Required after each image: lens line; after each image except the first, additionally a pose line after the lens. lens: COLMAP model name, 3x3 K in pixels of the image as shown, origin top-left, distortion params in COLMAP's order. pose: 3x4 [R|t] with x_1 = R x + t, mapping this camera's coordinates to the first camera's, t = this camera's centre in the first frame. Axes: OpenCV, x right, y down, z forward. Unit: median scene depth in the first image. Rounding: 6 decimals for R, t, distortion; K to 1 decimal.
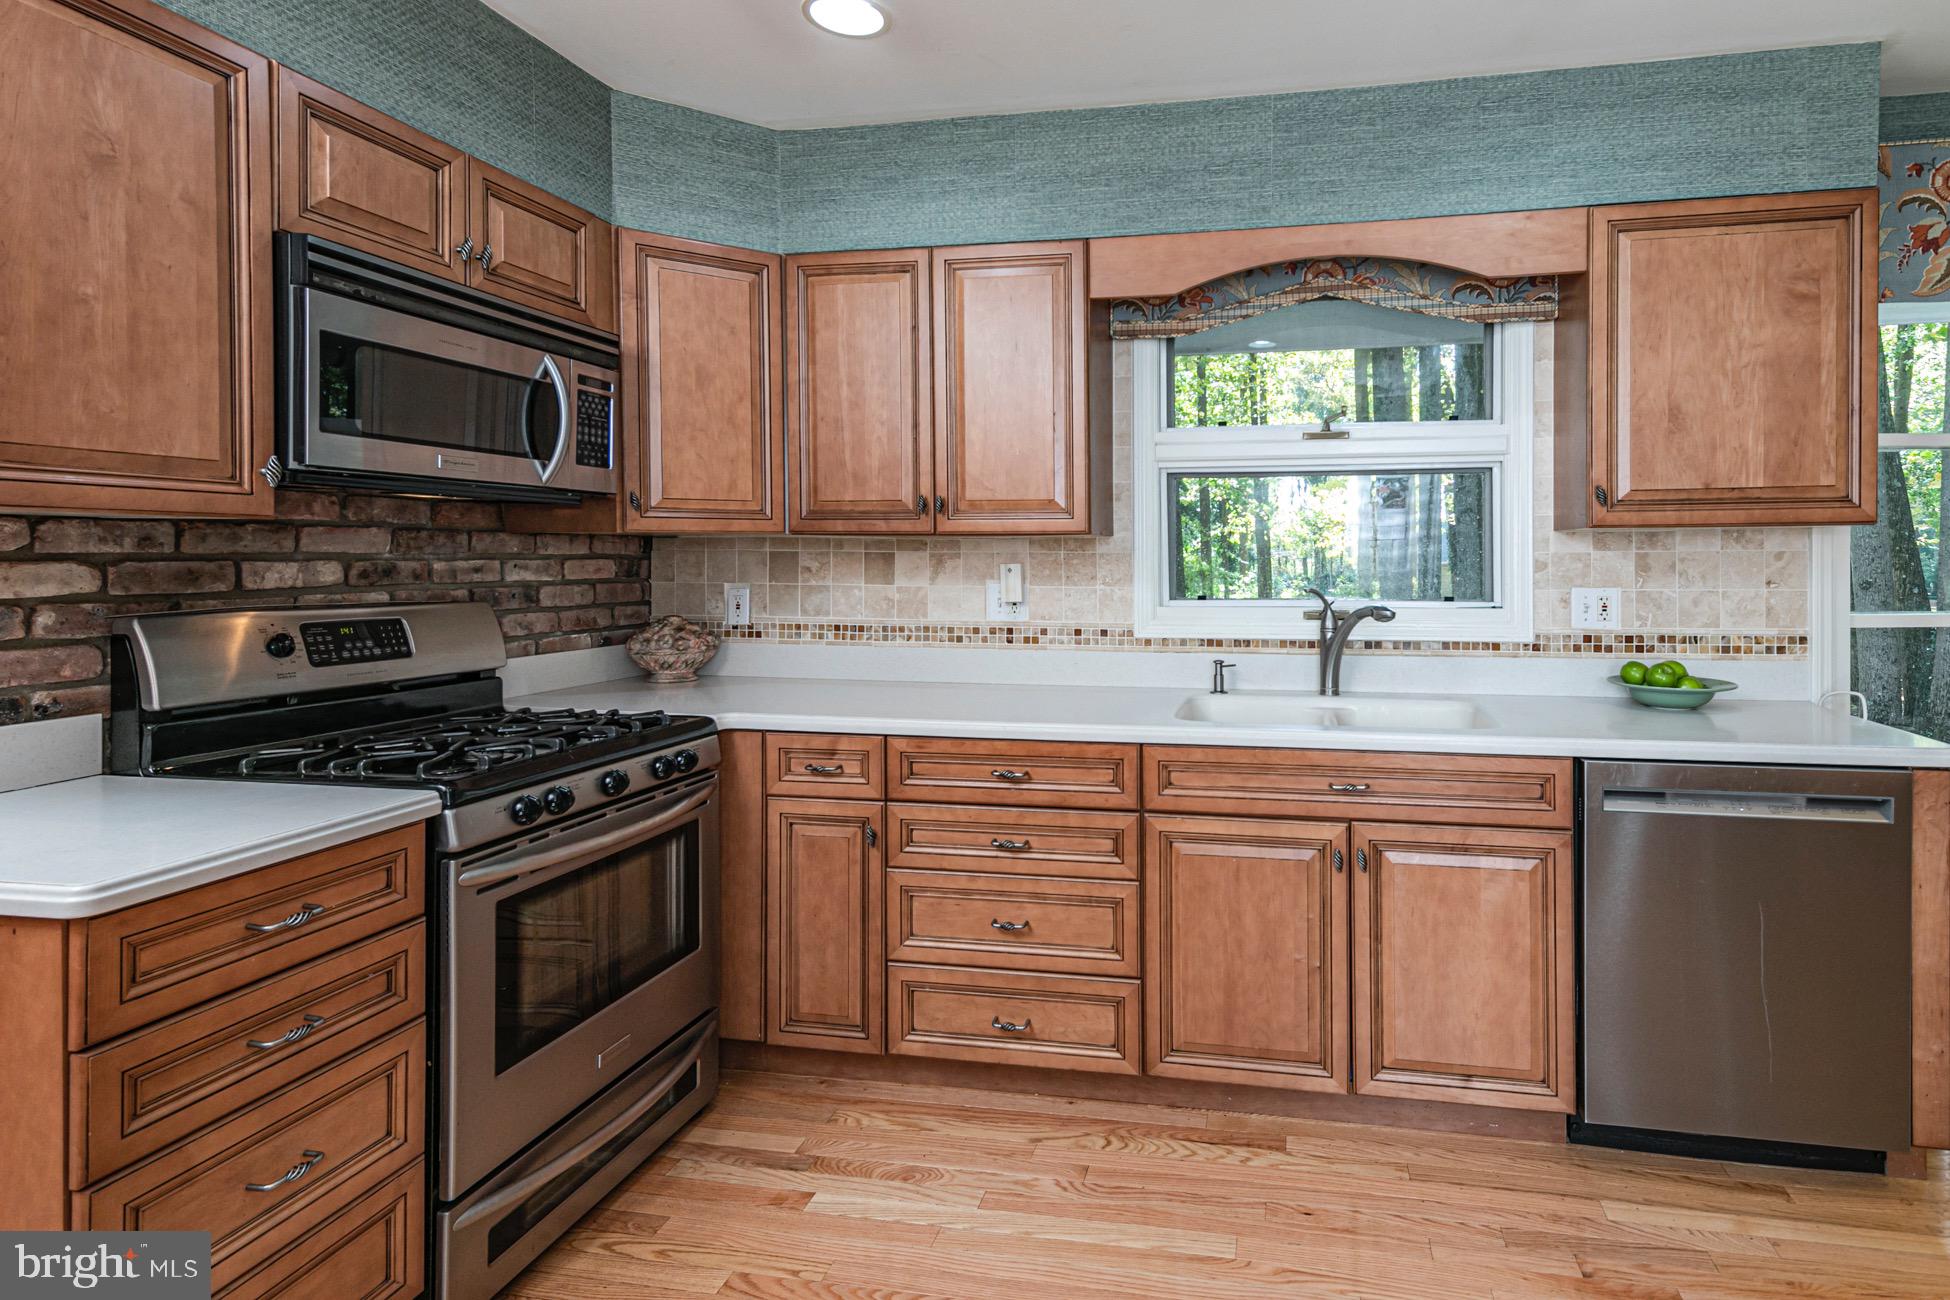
lens RADIAL K [[929.1, 0, 988.2], [0, 929.1, 553.4], [0, 0, 1]] dist [0.019083, -0.000403]
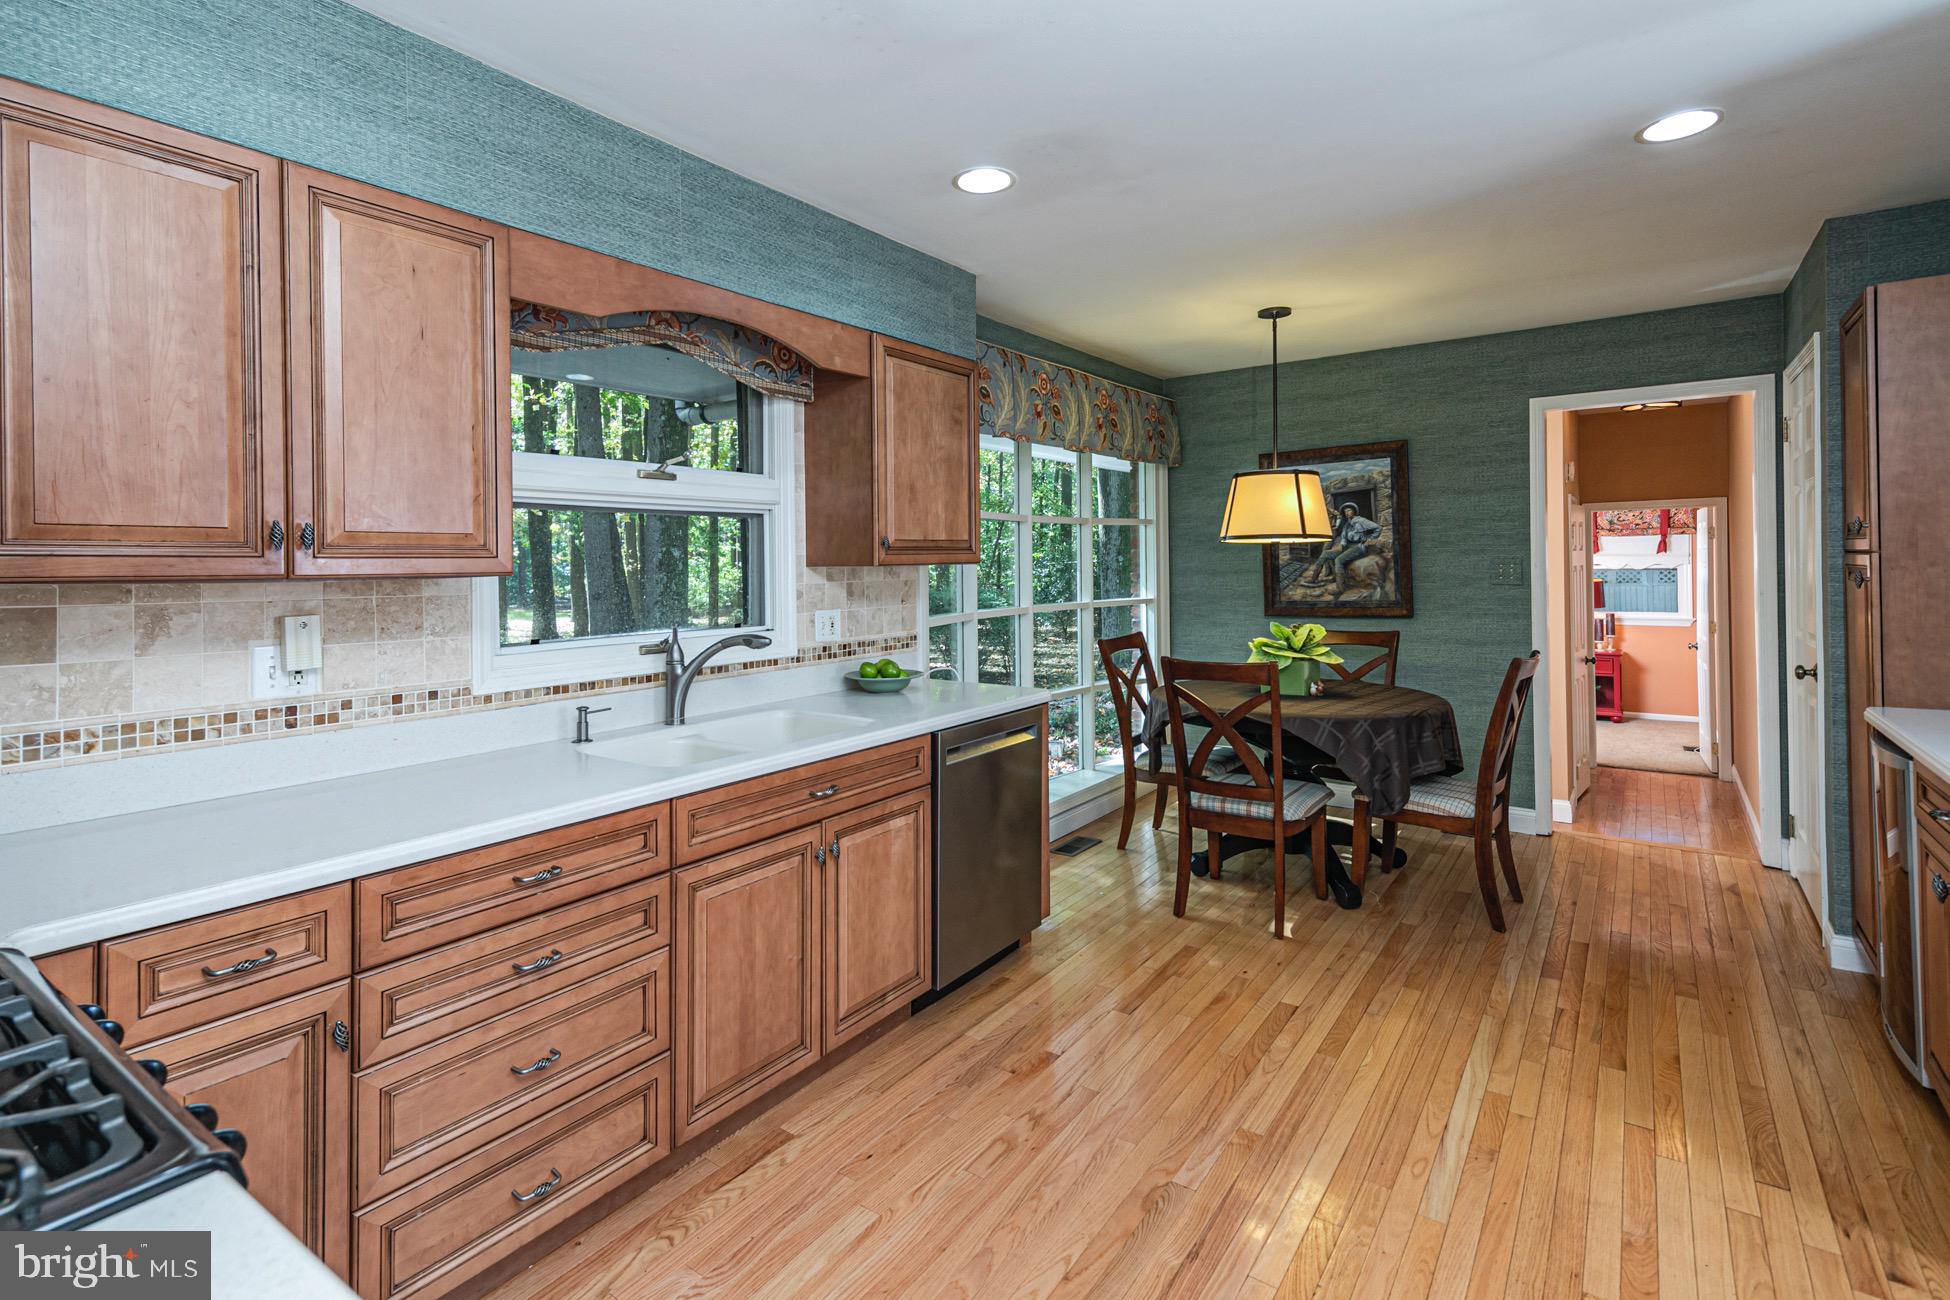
lens RADIAL K [[929.1, 0, 988.2], [0, 929.1, 553.4], [0, 0, 1]] dist [0.019083, -0.000403]
pose [[0.435799, 0.006658, 0.900019, -0.443139], [0.013131, 0.999819, -0.013755, -0.022523], [-0.899948, 0.017813, 0.435633, 0.232304]]
